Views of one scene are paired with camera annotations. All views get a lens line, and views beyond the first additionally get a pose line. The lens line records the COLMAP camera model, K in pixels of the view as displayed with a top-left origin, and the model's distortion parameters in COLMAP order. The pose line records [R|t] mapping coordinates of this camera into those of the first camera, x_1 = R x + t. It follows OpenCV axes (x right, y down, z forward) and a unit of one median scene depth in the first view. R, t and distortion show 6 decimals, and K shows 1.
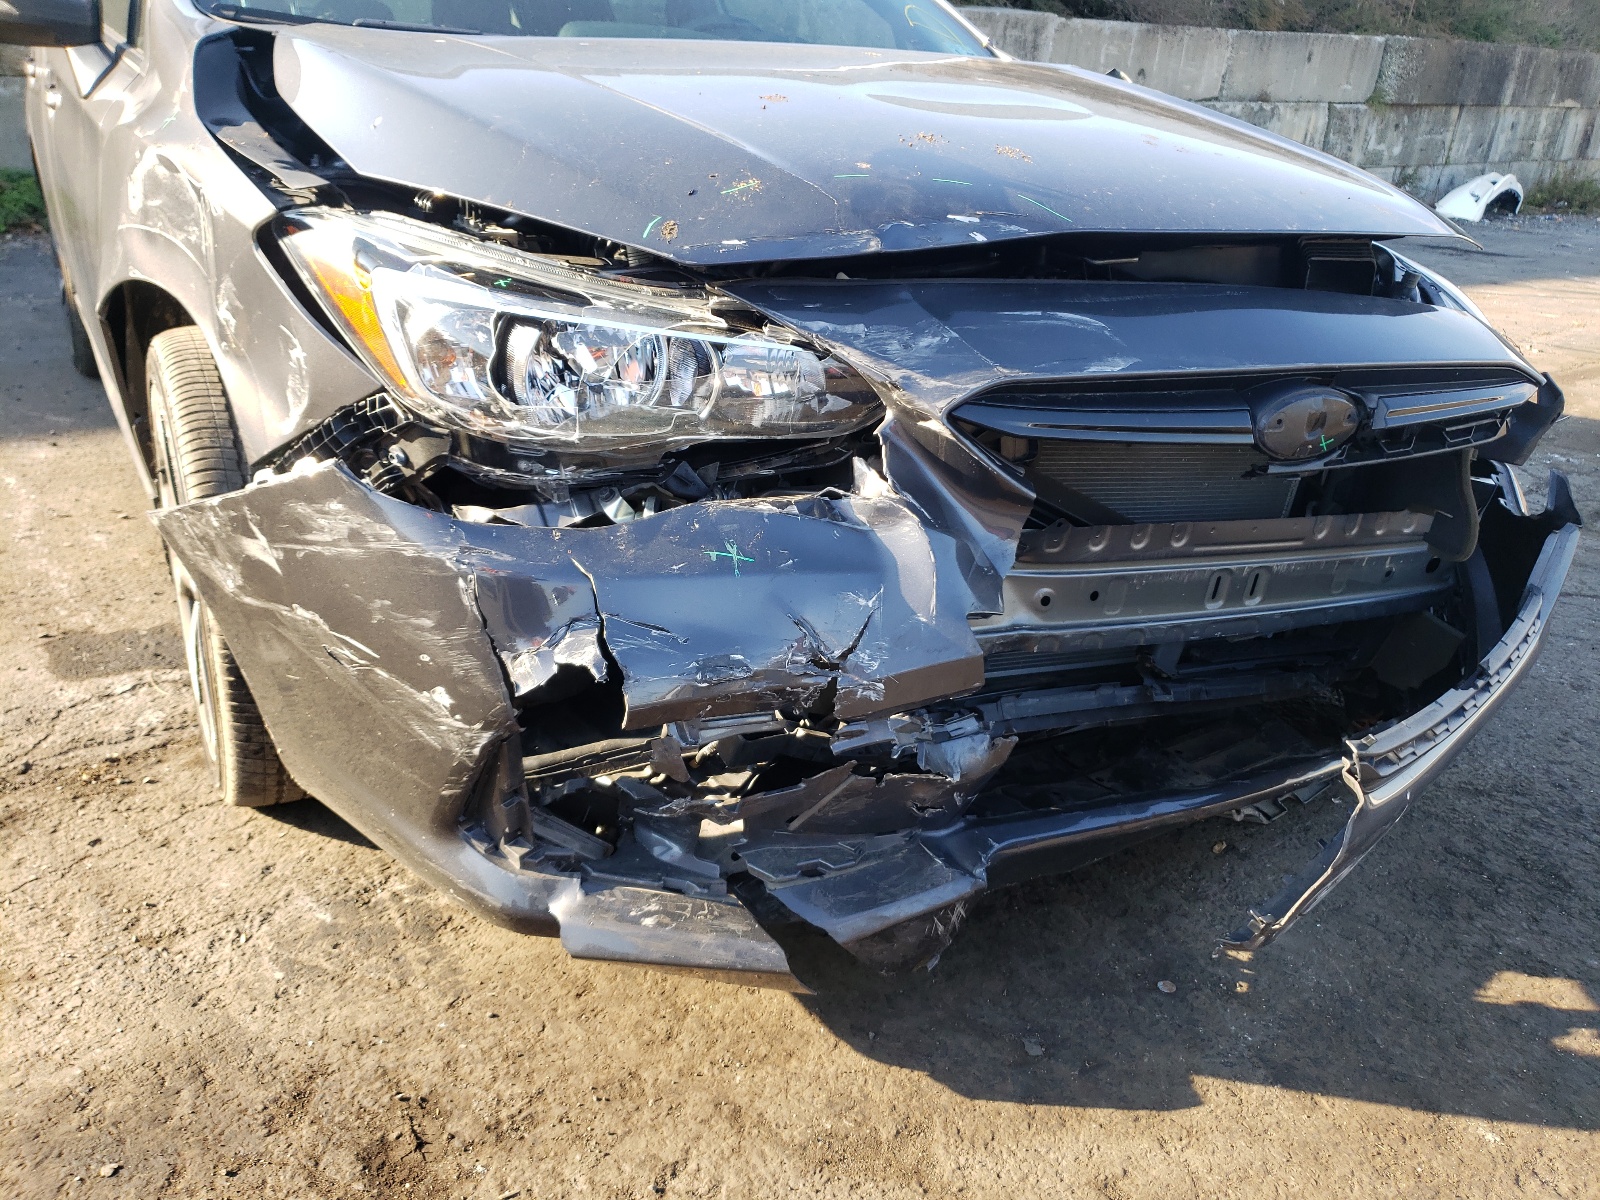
lens RADIAL K [[1217.2, 0, 800.0], [0, 1217.2, 600.0], [0, 0, 1]] dist [0.063431, -0.066212]
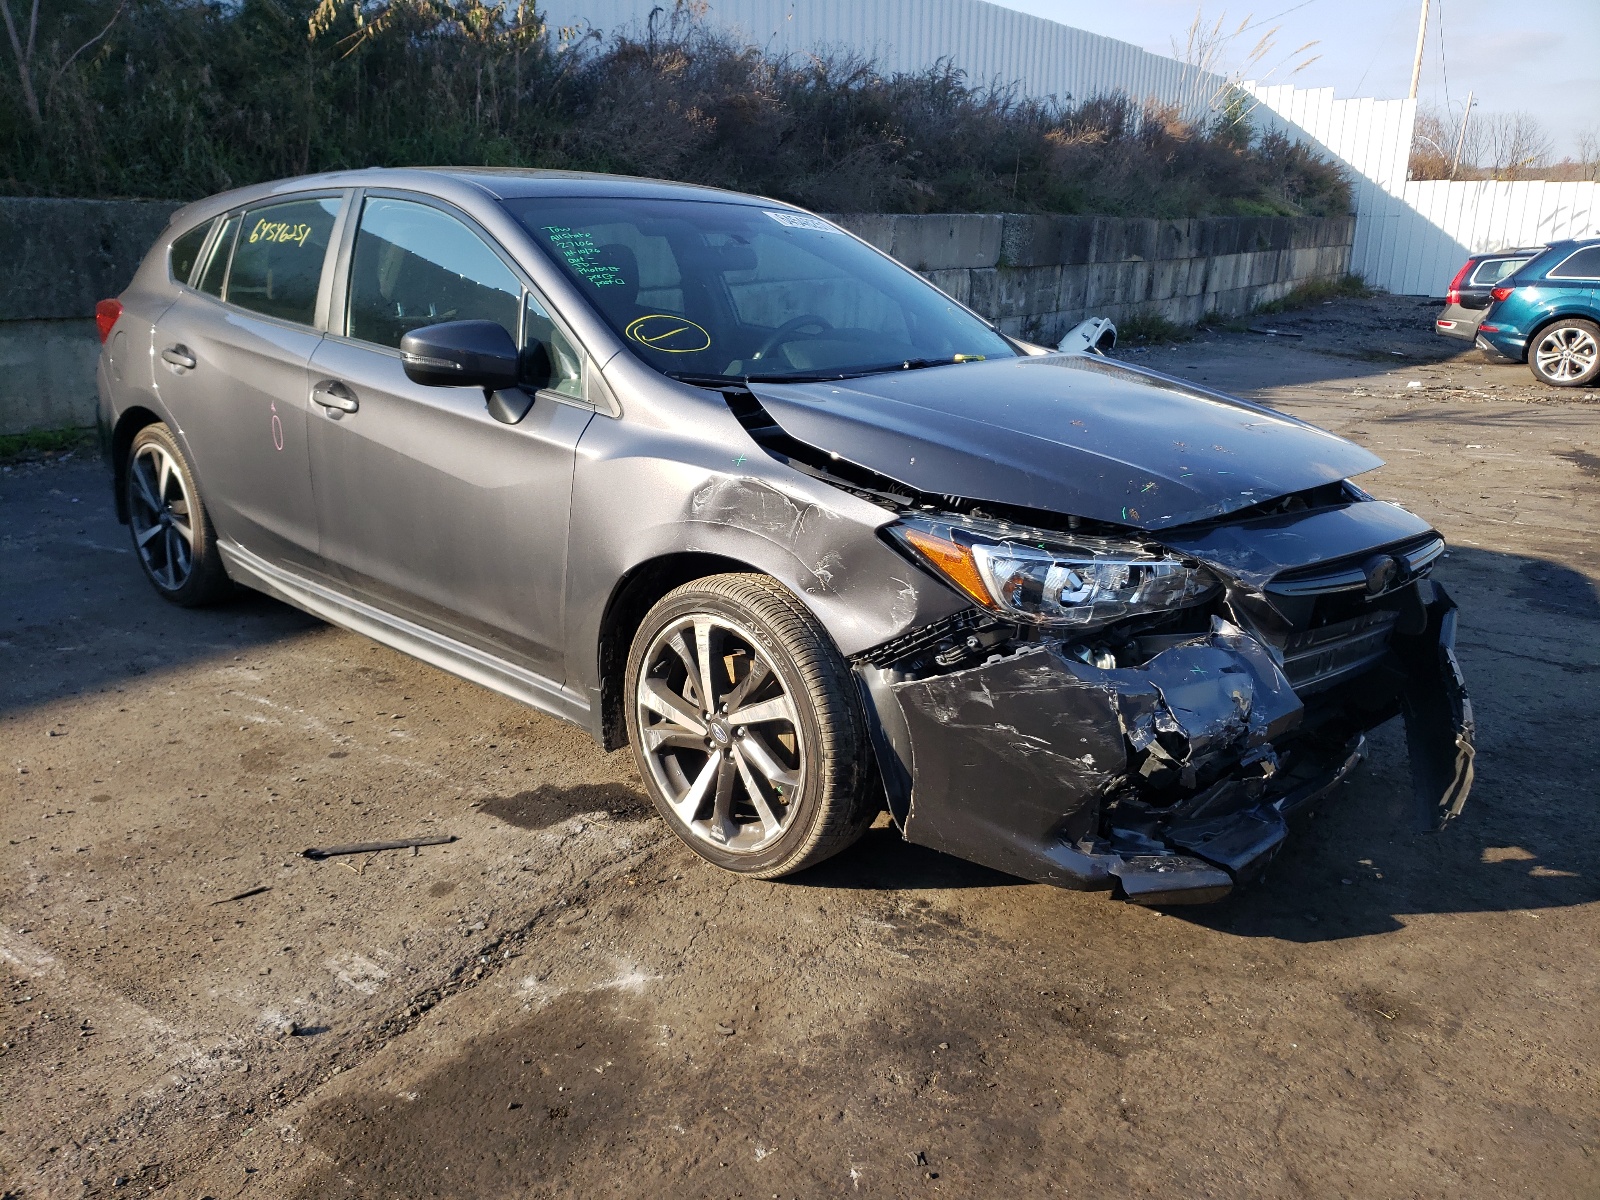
lens RADIAL K [[1176.0, 0, 800.0], [0, 1176.0, 600.0], [0, 0, 1]] dist [0.035738, -0.003649]
pose [[0.960598, -0.101415, 0.258777, -0.805292], [0.126862, 0.988394, -0.083567, -0.049980], [-0.247299, 0.113104, 0.962315, -0.492902]]
